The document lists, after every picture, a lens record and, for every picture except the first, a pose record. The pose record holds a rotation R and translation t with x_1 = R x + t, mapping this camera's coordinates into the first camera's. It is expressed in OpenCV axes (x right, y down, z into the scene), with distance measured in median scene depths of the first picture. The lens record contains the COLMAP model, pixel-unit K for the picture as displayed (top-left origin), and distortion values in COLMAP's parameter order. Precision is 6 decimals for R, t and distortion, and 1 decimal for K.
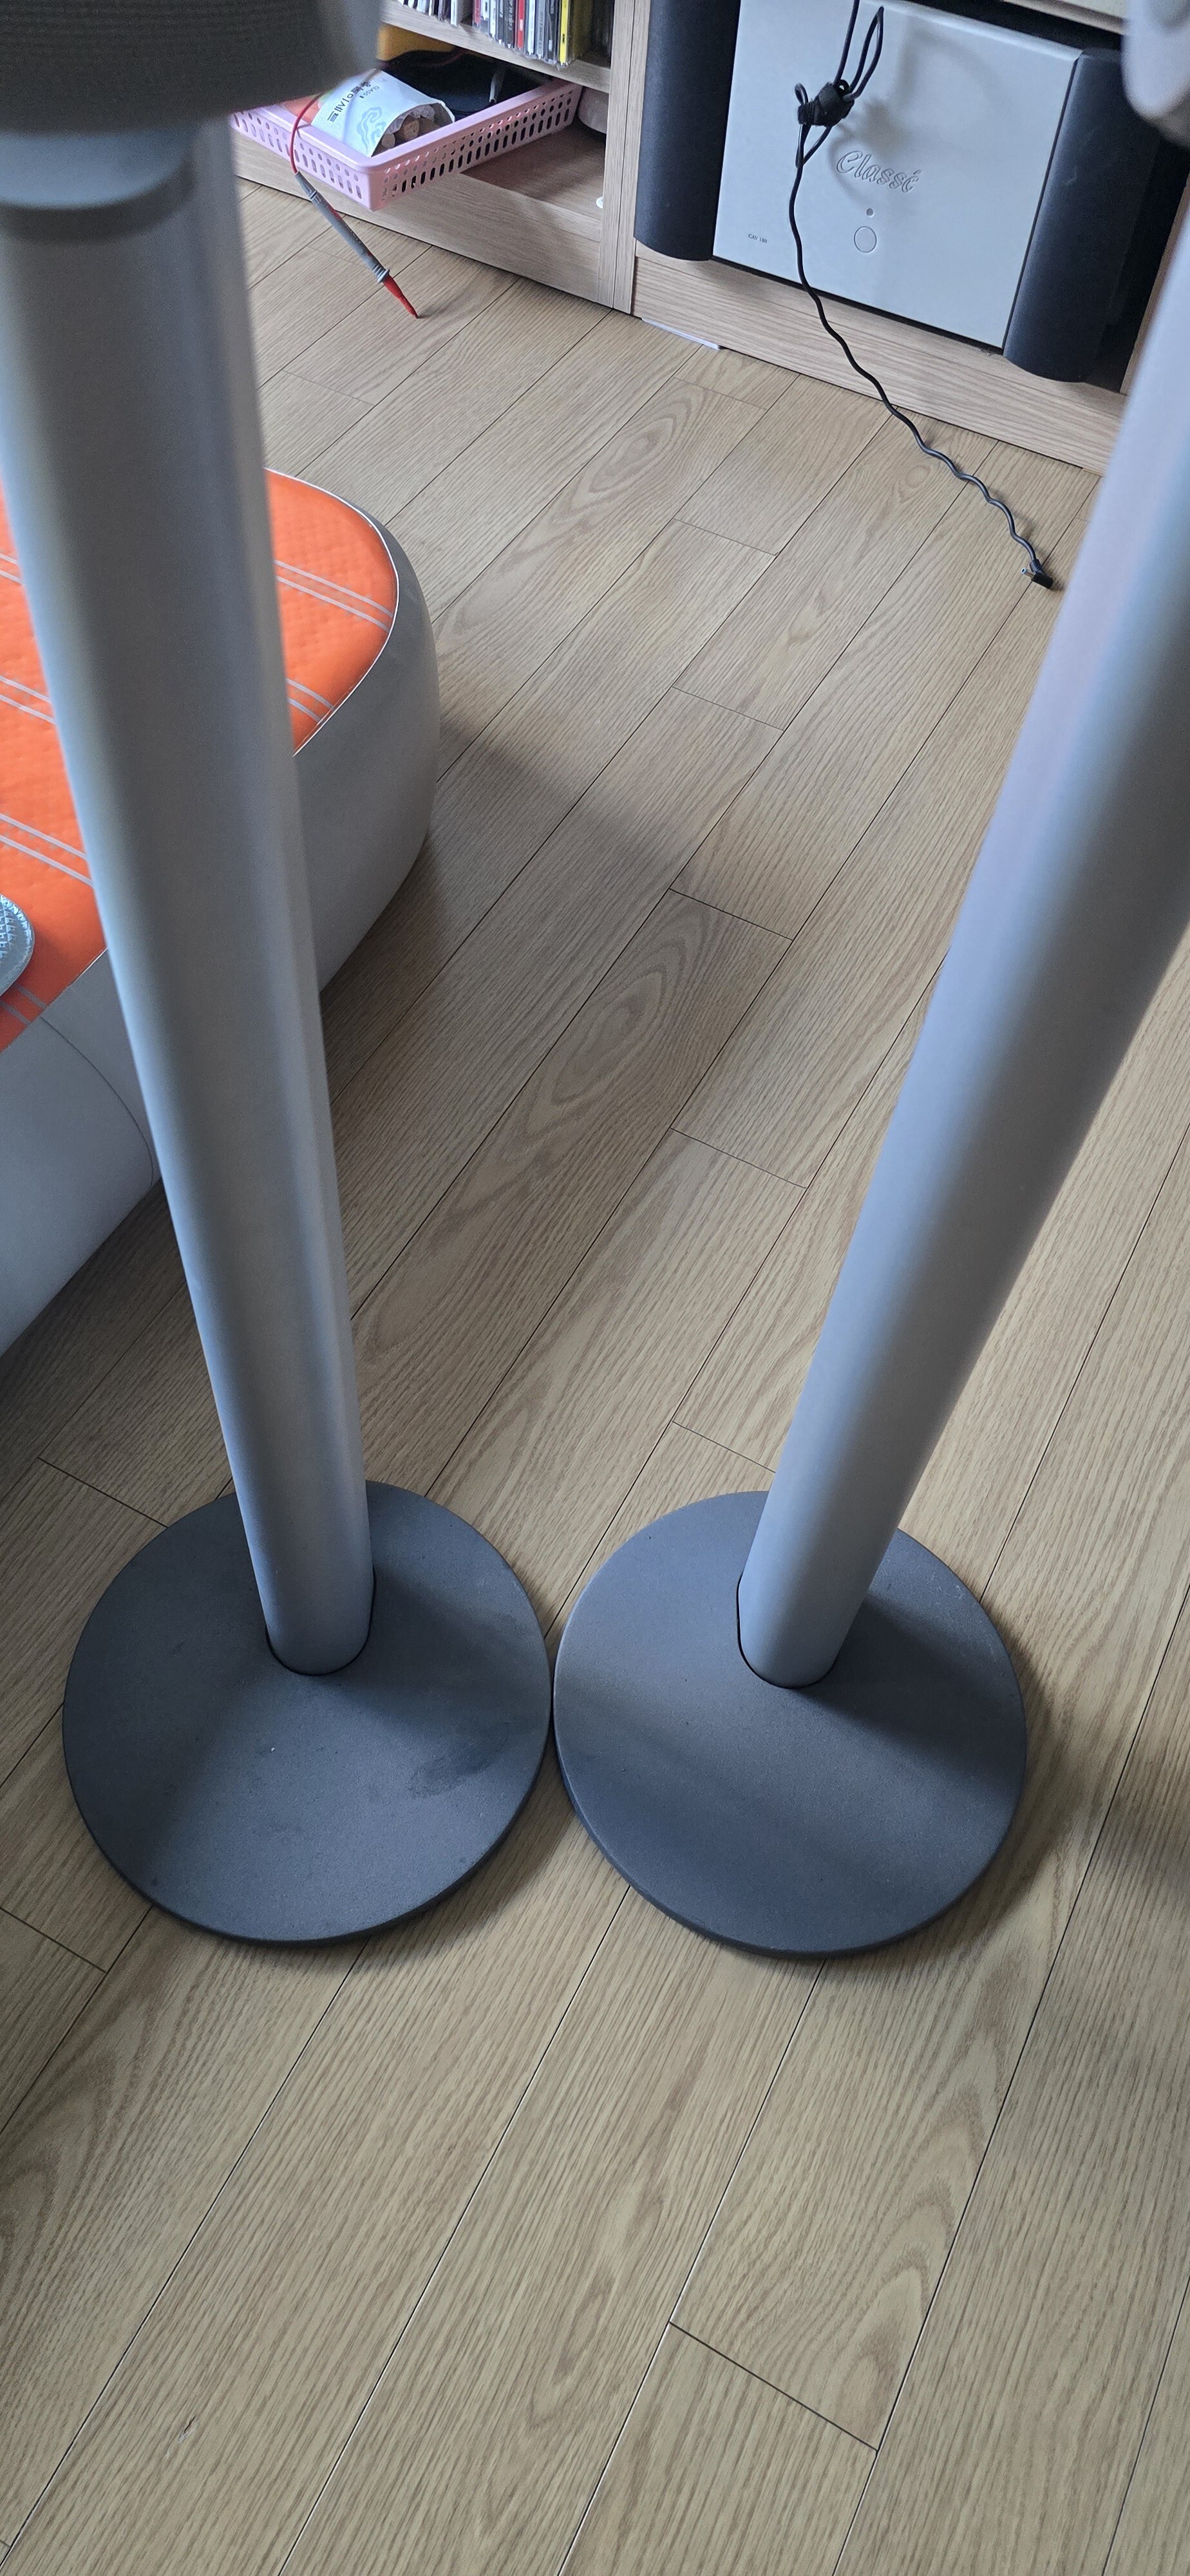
lens RADIAL K [[1693.9, 0, 580.4], [0, 1693.9, 1290.7], [0, 0, 1]] dist [0.070538, -0.075955]
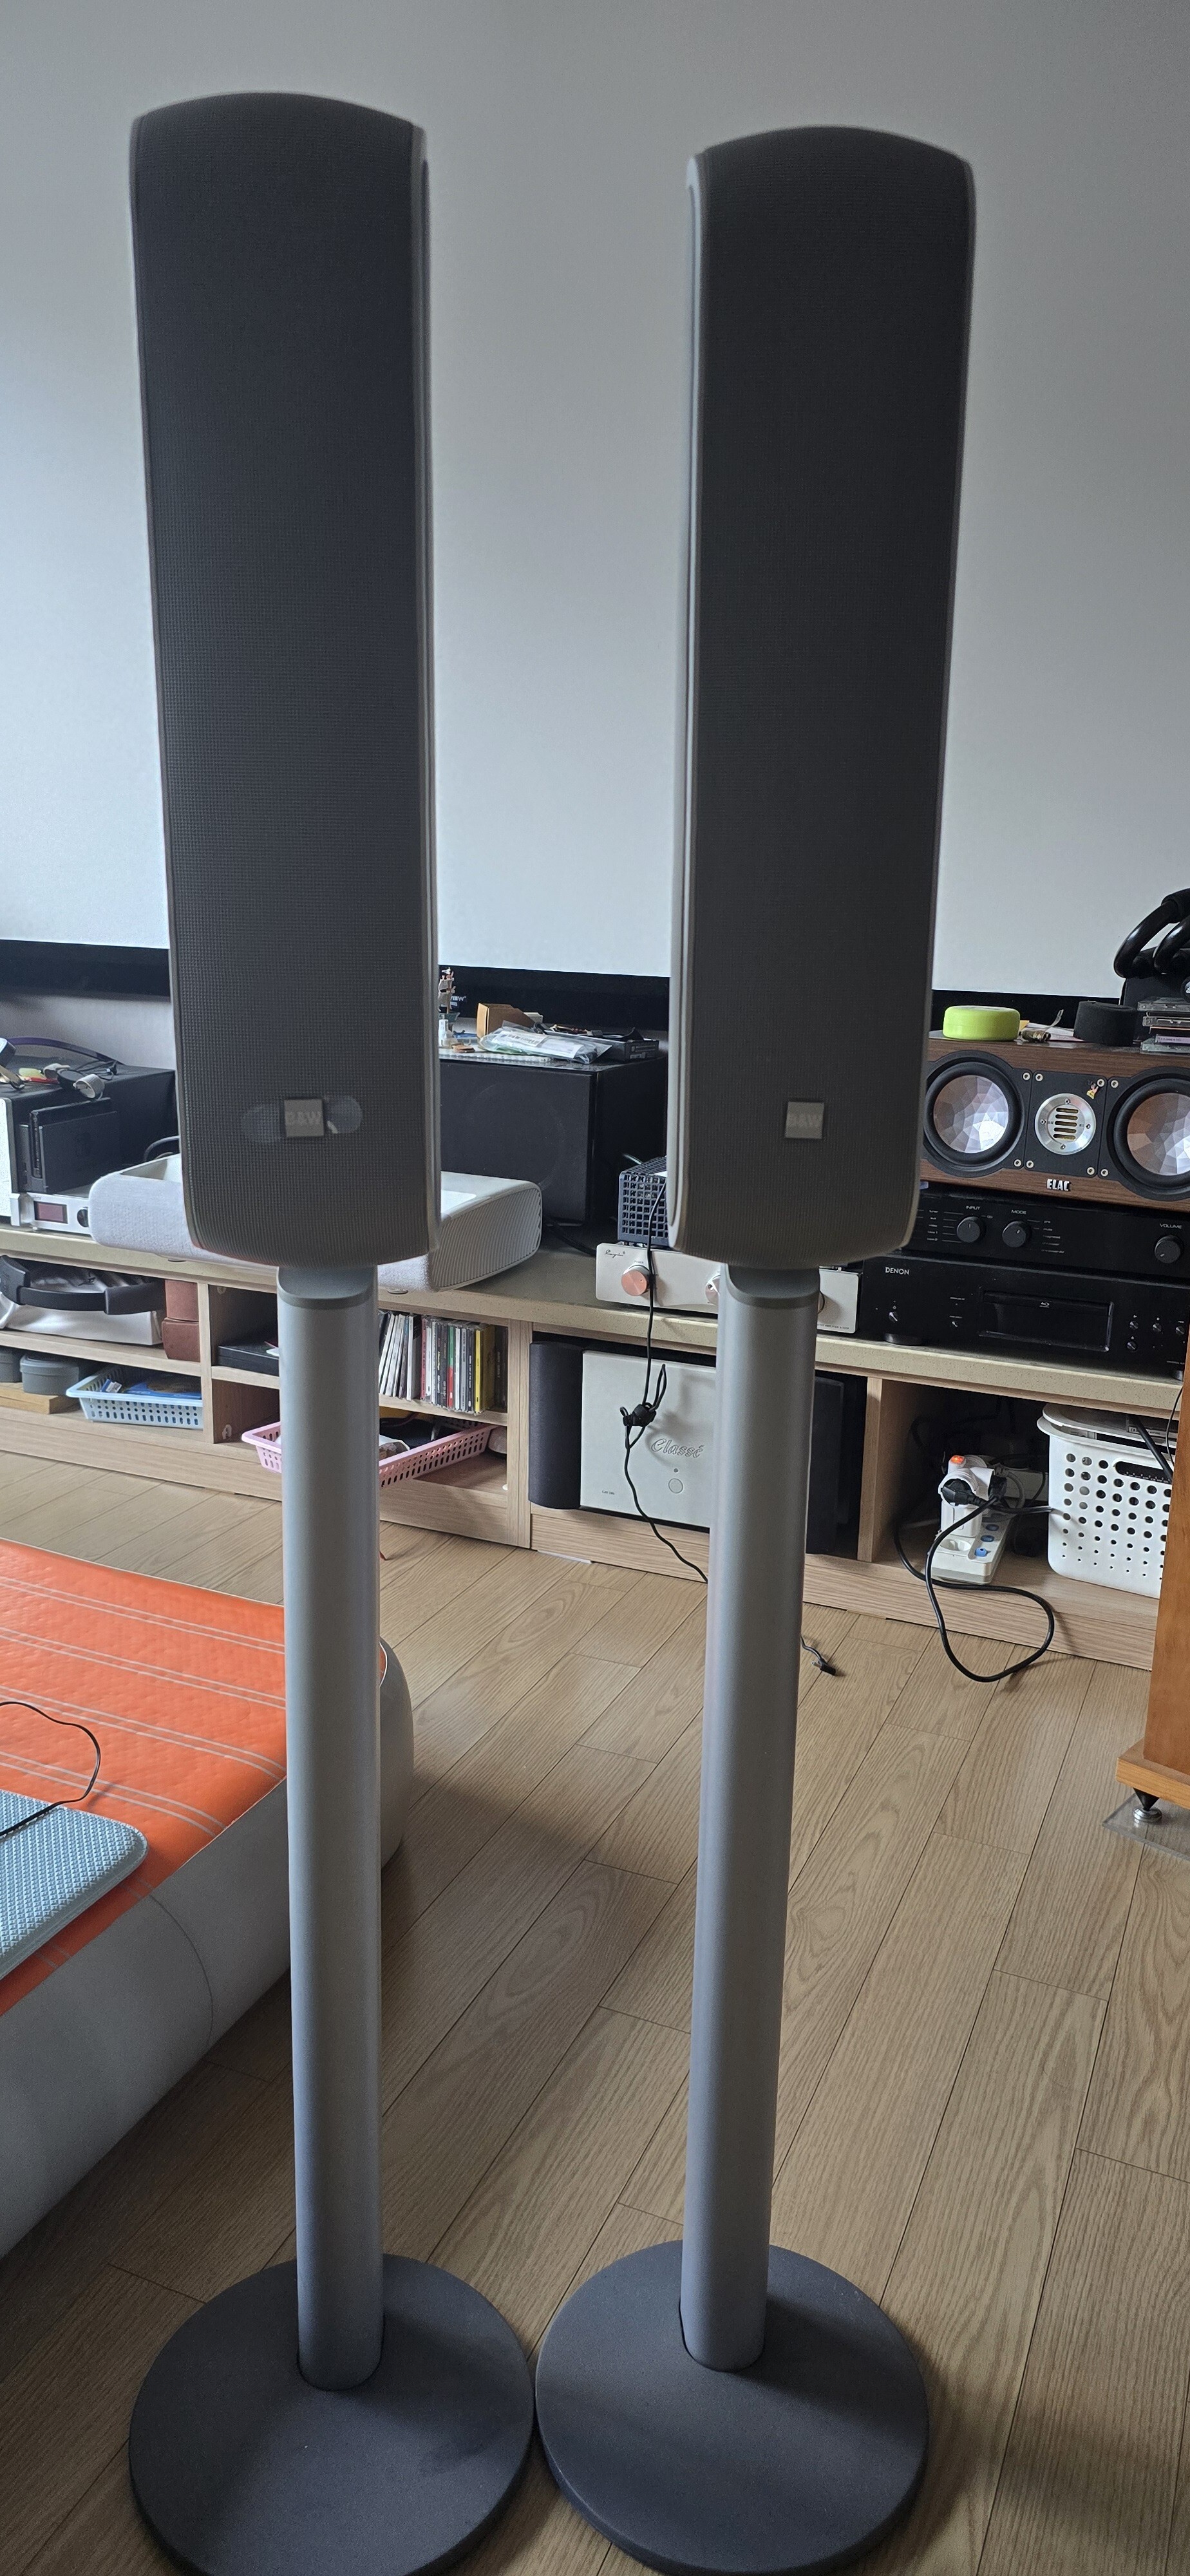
lens RADIAL K [[1723.2, 0, 595.0], [0, 1723.2, 1288.0], [0, 0, 1]] dist [0.000206, -0.054302]
pose [[0.995853, -0.054512, 0.072836, -0.015650], [0.089479, 0.731520, -0.675923, 0.397061], [-0.016435, 0.679637, 0.733364, -0.347851]]
